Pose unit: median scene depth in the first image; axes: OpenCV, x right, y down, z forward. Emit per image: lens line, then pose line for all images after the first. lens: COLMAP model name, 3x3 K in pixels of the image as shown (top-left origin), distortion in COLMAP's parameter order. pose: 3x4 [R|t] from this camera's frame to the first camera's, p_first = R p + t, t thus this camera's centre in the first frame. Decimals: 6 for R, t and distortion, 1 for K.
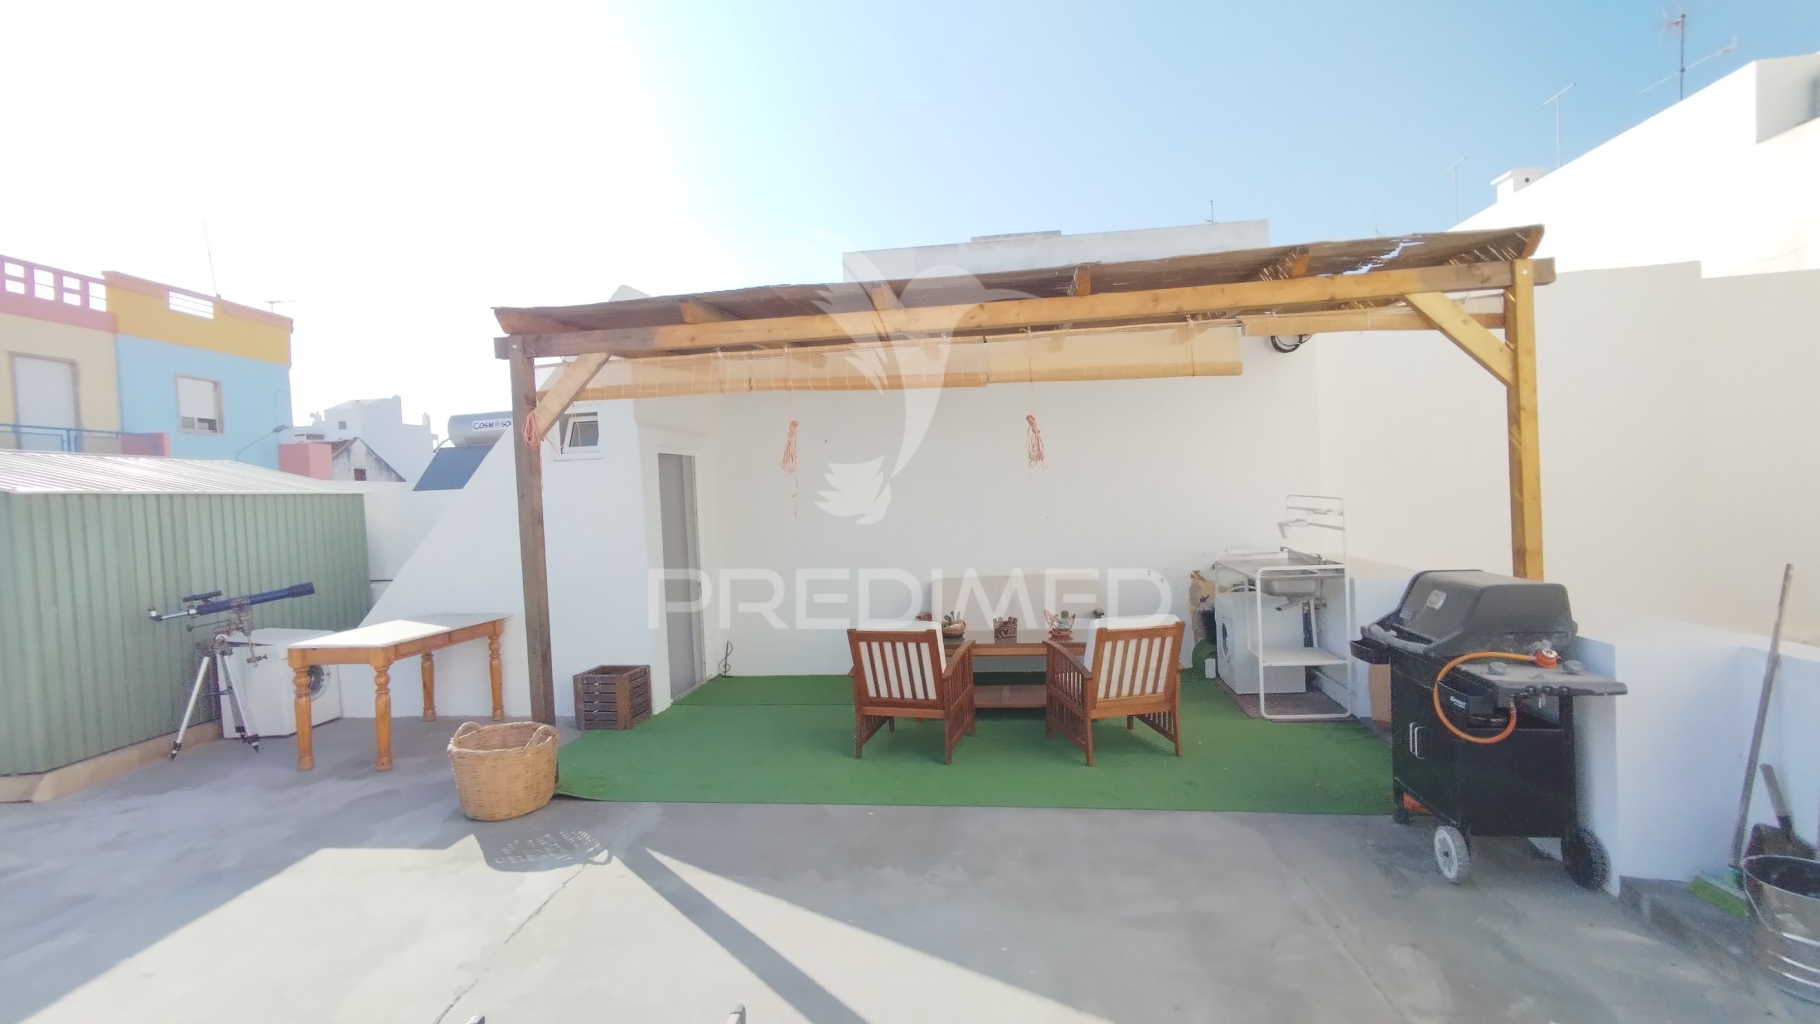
lens RADIAL K [[838.0, 0, 911.9], [0, 838.0, 523.4], [0, 0, 1]] dist [0.003712, 0.002105]
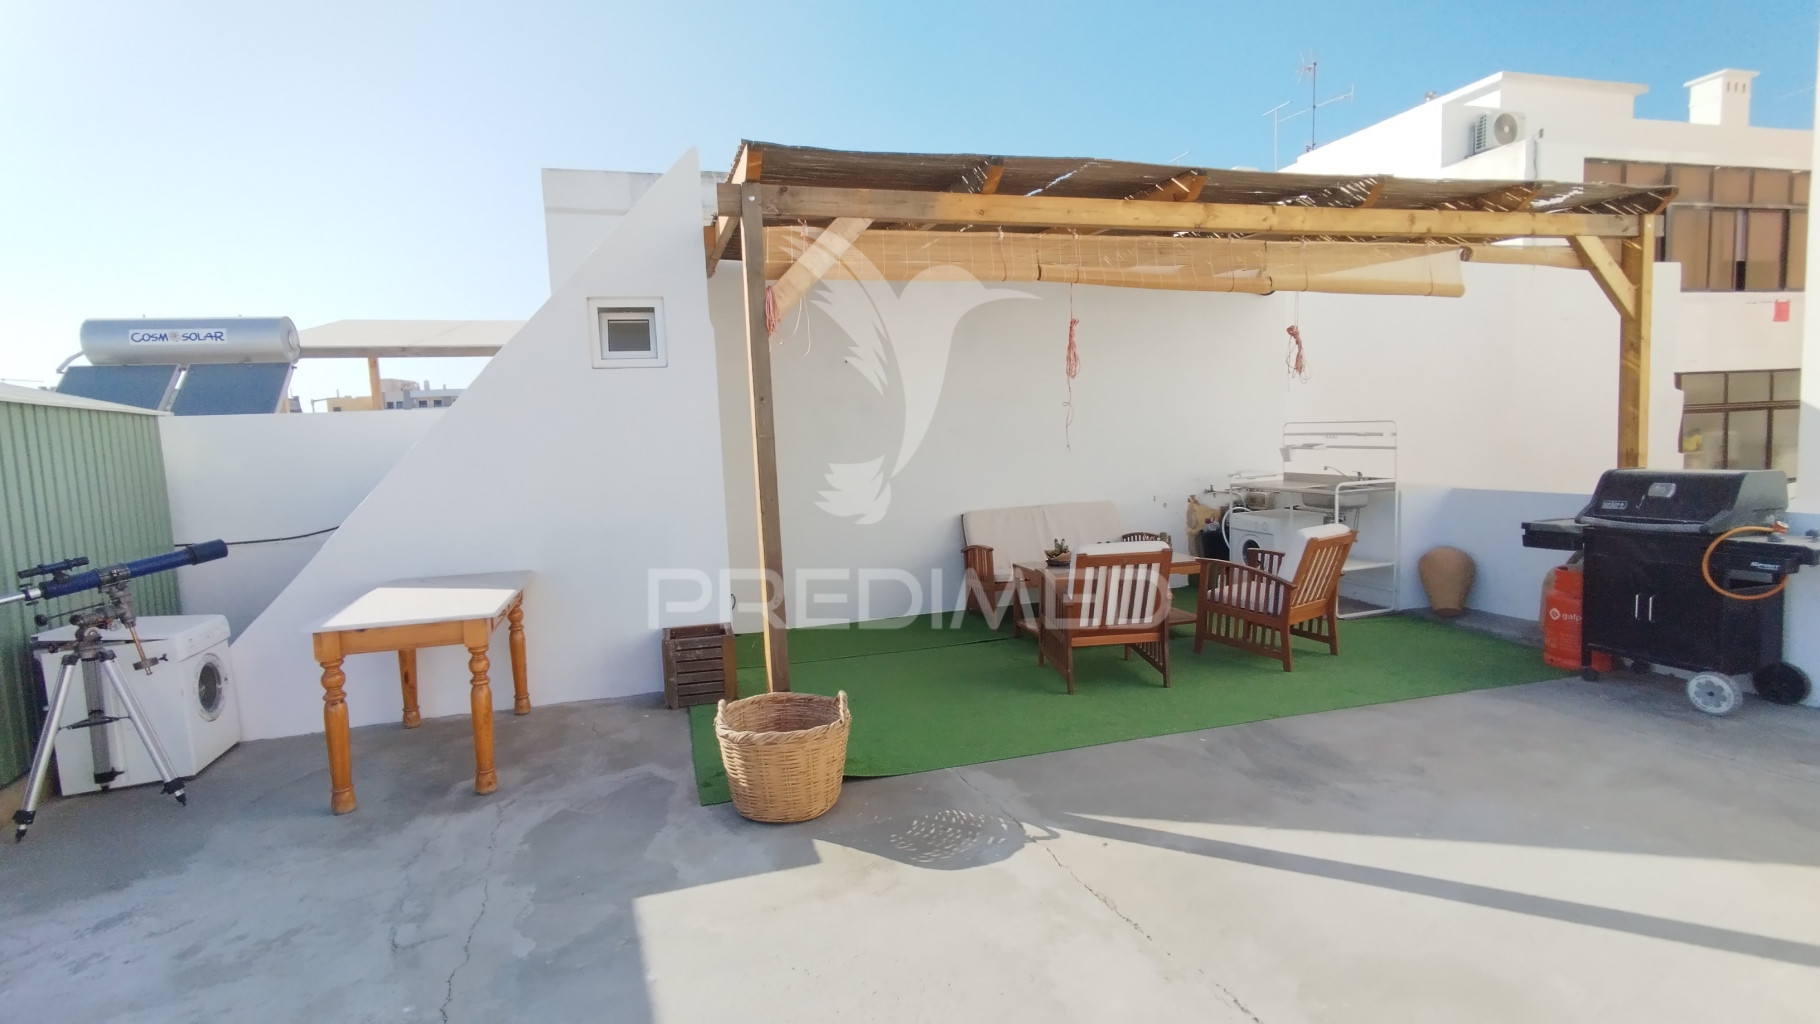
lens RADIAL K [[838.0, 0, 900.9], [0, 838.0, 507.6], [0, 0, 1]] dist [0.003712, 0.002105]
pose [[0.916266, -0.030610, 0.399400, -0.582362], [0.017509, 0.999184, 0.036411, 0.036192], [-0.400188, -0.026369, 0.916053, 0.223745]]
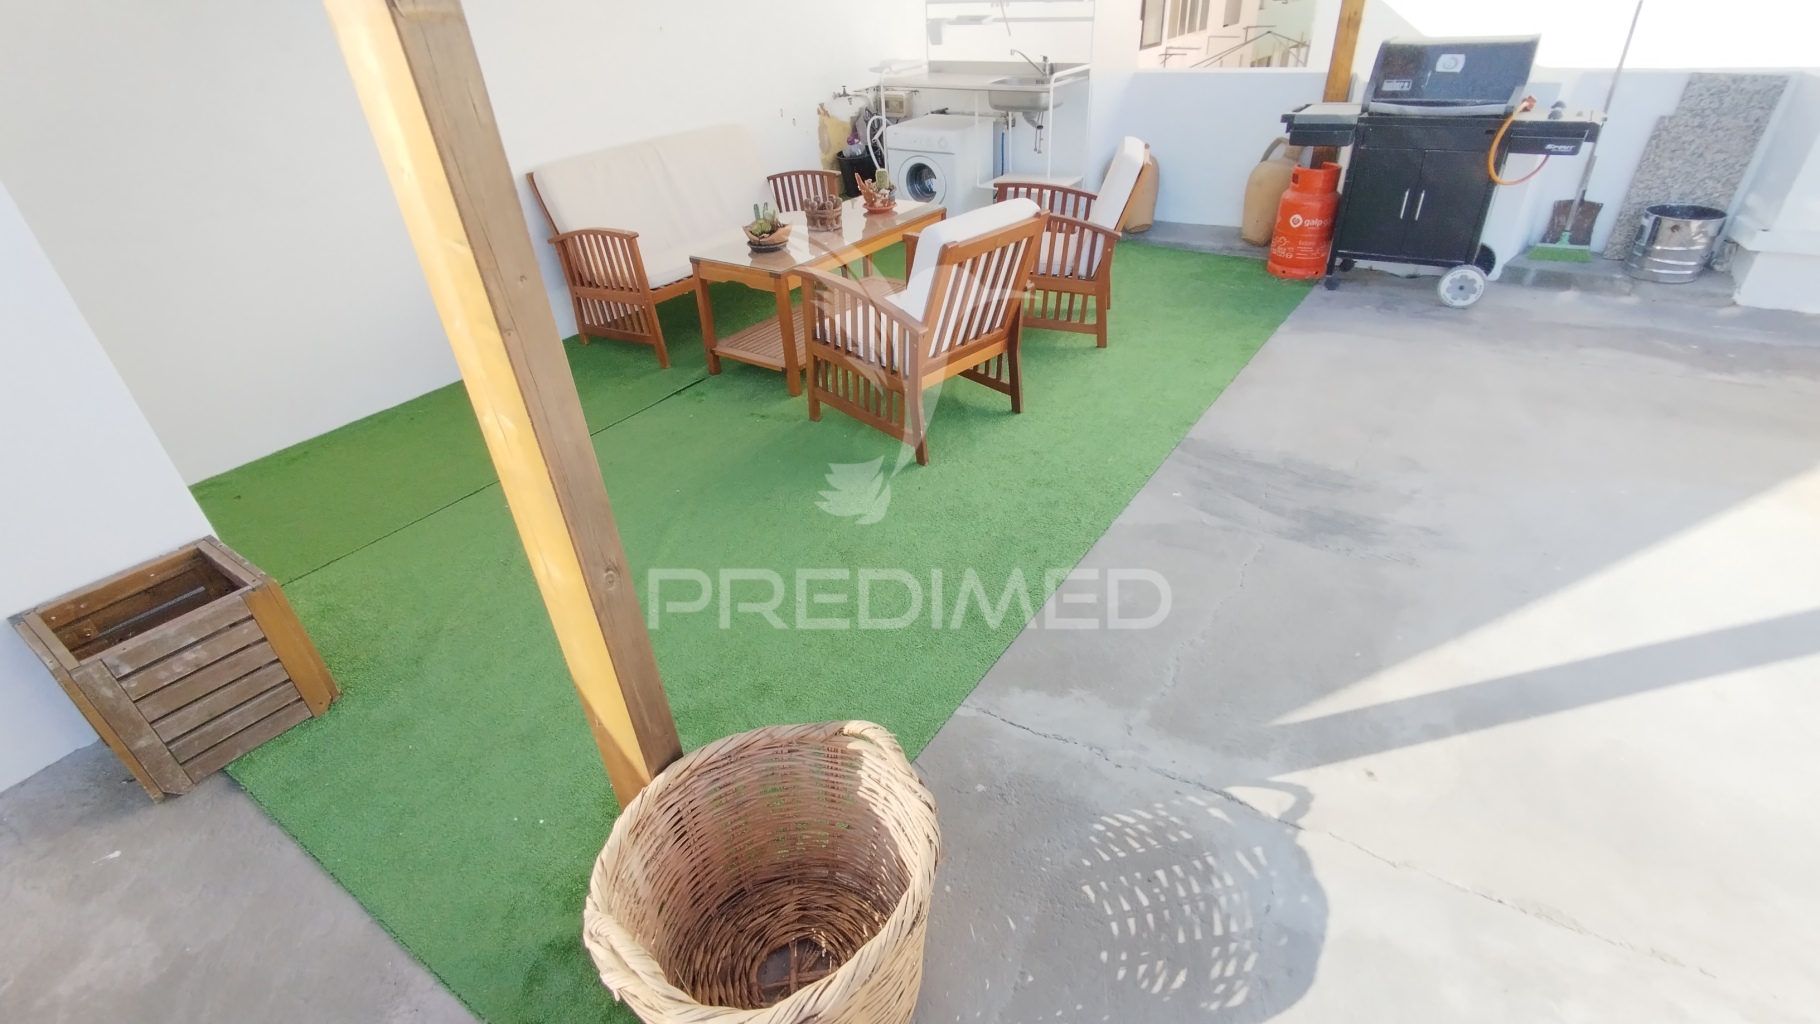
lens RADIAL K [[838.0, 0, 908.5], [0, 838.0, 525.0], [0, 0, 1]] dist [0.003712, 0.002105]
pose [[0.443670, -0.472270, 0.761655, -0.536254], [0.060051, 0.863637, 0.500524, 0.013761], [-0.894176, -0.176329, 0.411530, 0.730502]]
